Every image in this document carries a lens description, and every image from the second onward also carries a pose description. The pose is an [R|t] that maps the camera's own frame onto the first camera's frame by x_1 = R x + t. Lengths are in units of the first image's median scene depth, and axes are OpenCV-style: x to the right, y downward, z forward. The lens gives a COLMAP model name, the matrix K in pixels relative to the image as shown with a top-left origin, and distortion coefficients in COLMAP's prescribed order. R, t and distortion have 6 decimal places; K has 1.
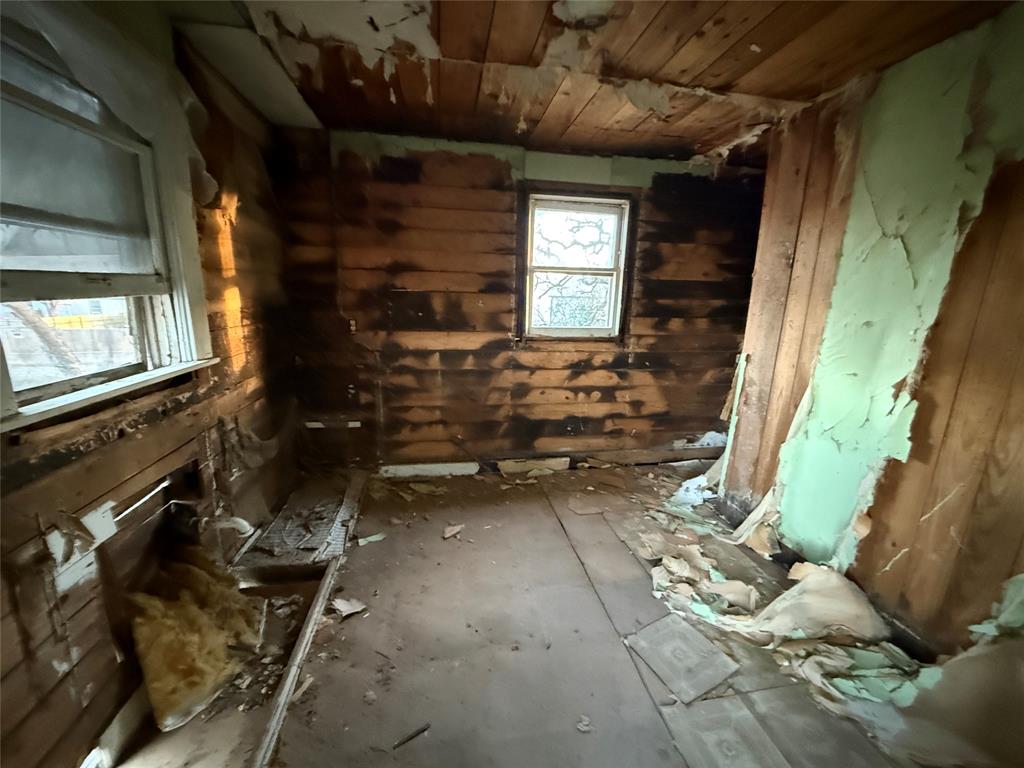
lens RADIAL K [[408.7, 0, 512.7], [0, 408.7, 381.6], [0, 0, 1]] dist [0.000986, 0.000173]
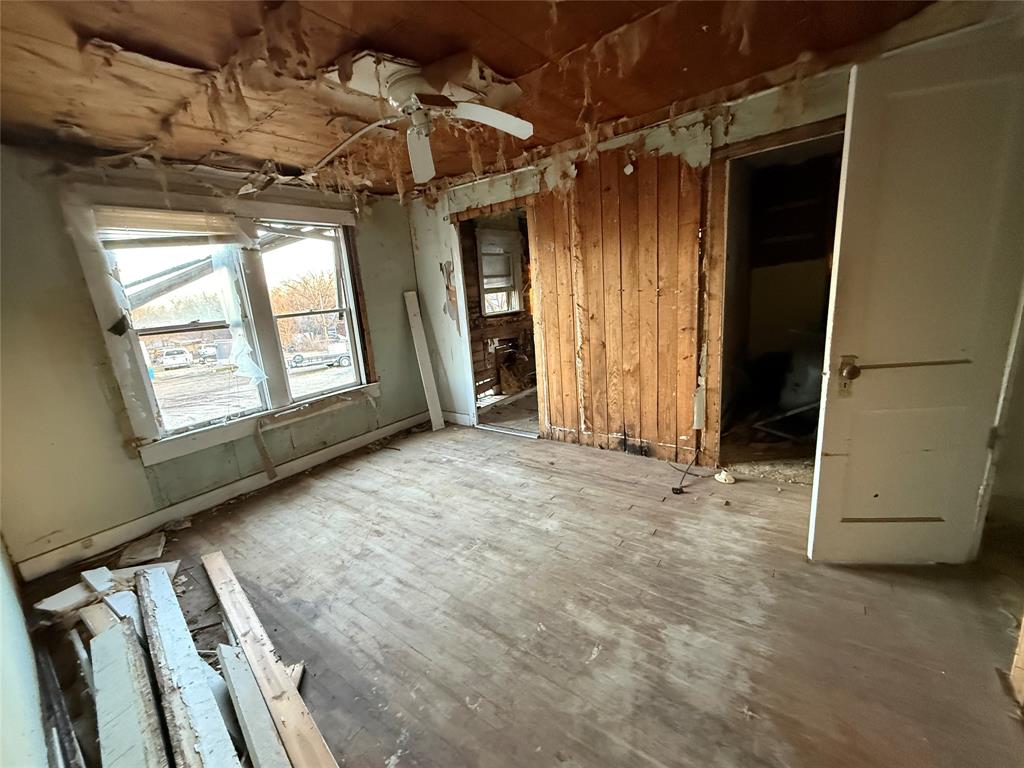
lens RADIAL K [[408.7, 0, 511.2], [0, 408.7, 383.7], [0, 0, 1]] dist [0.000986, 0.000173]
pose [[0.677031, 0.092319, -0.730141, 2.228503], [-0.065259, 0.995724, 0.065386, 0.439909], [0.733056, 0.003380, 0.680160, -1.775861]]
